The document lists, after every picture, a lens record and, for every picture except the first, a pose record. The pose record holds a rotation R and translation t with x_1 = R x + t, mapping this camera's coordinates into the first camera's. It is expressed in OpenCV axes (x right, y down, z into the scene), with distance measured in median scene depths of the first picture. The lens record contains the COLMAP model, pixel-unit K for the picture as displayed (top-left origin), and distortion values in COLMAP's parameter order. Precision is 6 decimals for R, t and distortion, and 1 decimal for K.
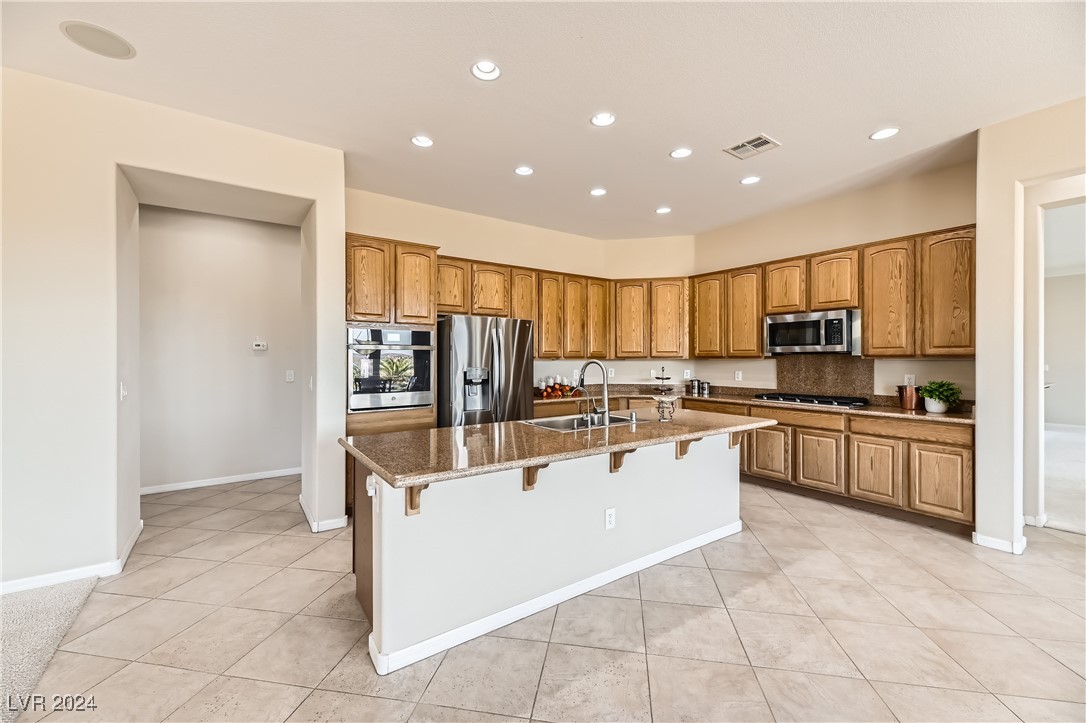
lens RADIAL K [[428.5, 0, 526.8], [0, 428.5, 364.0], [0, 0, 1]] dist [0.006557, -0.001668]
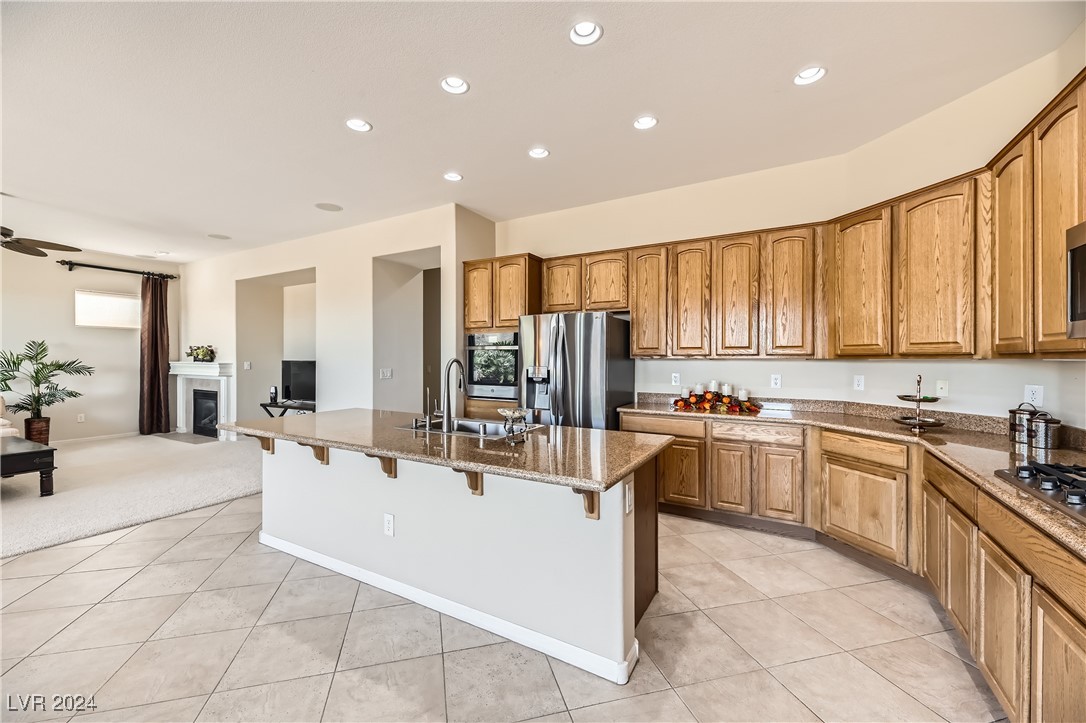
lens RADIAL K [[428.5, 0, 547.8], [0, 428.5, 358.9], [0, 0, 1]] dist [0.006557, -0.001668]
pose [[0.451817, 0.001220, -0.892110, 0.691761], [-0.013300, 0.999897, -0.005368, -0.003328], [0.892012, 0.014290, 0.451787, 0.506982]]
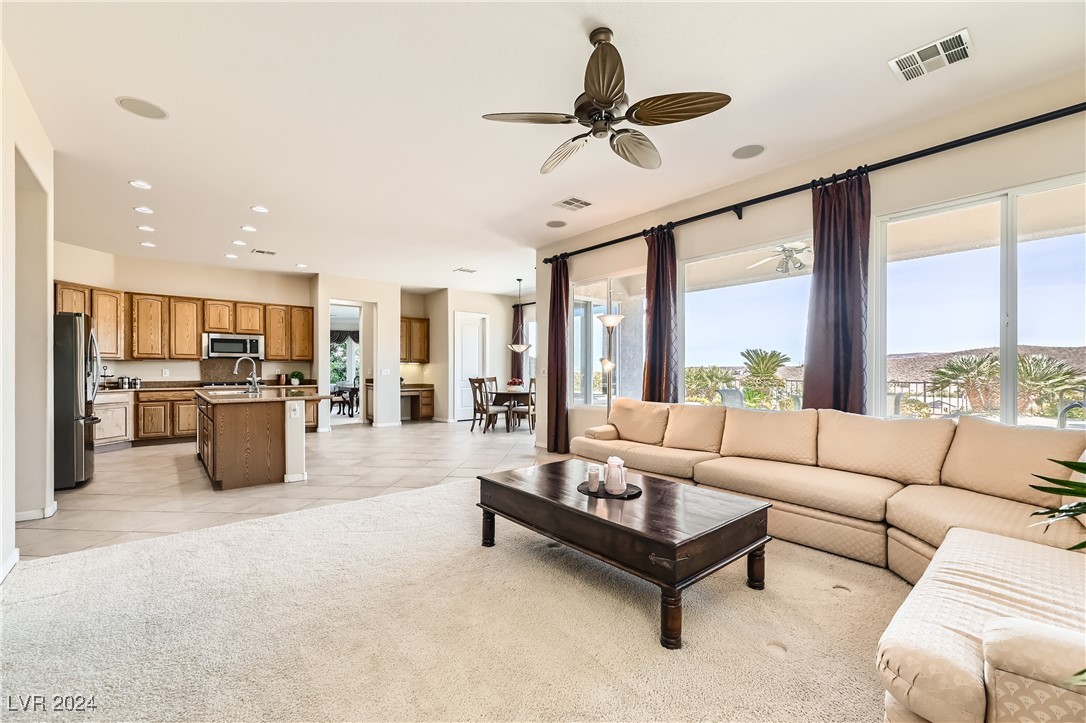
lens RADIAL K [[449.5, 0, 540.2], [0, 449.5, 370.7], [0, 0, 1]] dist [0.004254, 0.000349]
pose [[-0.096126, -0.001323, 0.995368, -1.231832], [0.011820, 0.999927, 0.002471, 0.037032], [-0.995299, 0.012003, -0.096103, -0.052289]]
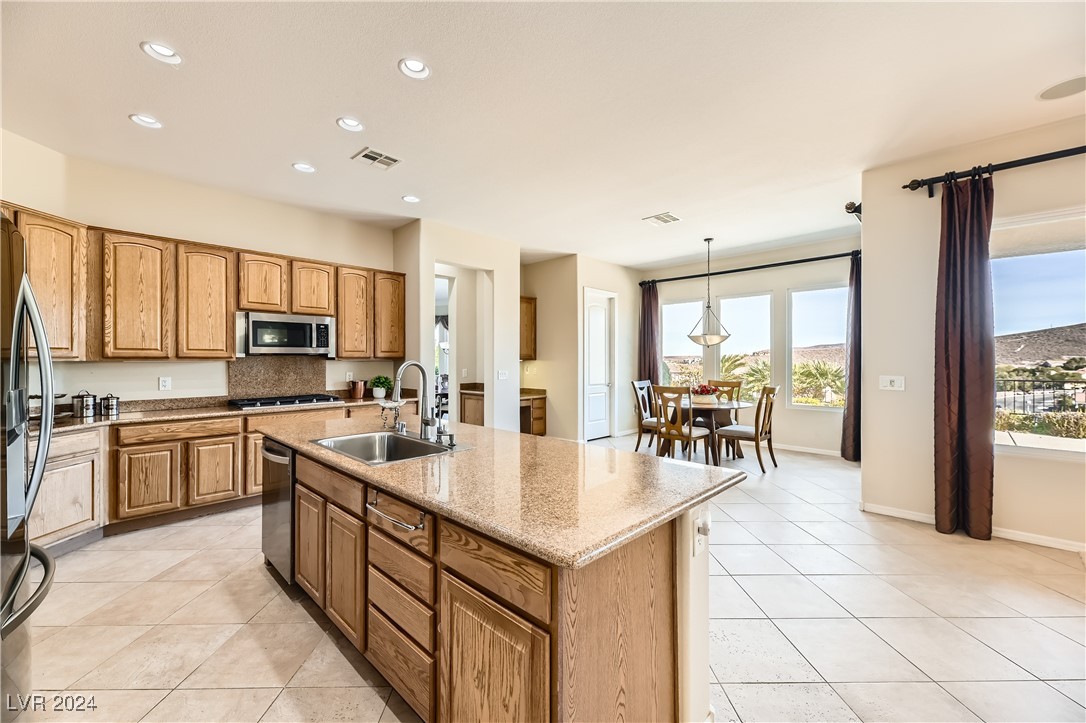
lens RADIAL K [[428.5, 0, 534.0], [0, 428.5, 358.7], [0, 0, 1]] dist [0.006557, -0.001668]
pose [[-0.191219, 0.001033, 0.981547, -0.423313], [0.012062, 0.999926, 0.001297, -0.009842], [-0.981473, 0.012087, -0.191217, 0.608780]]
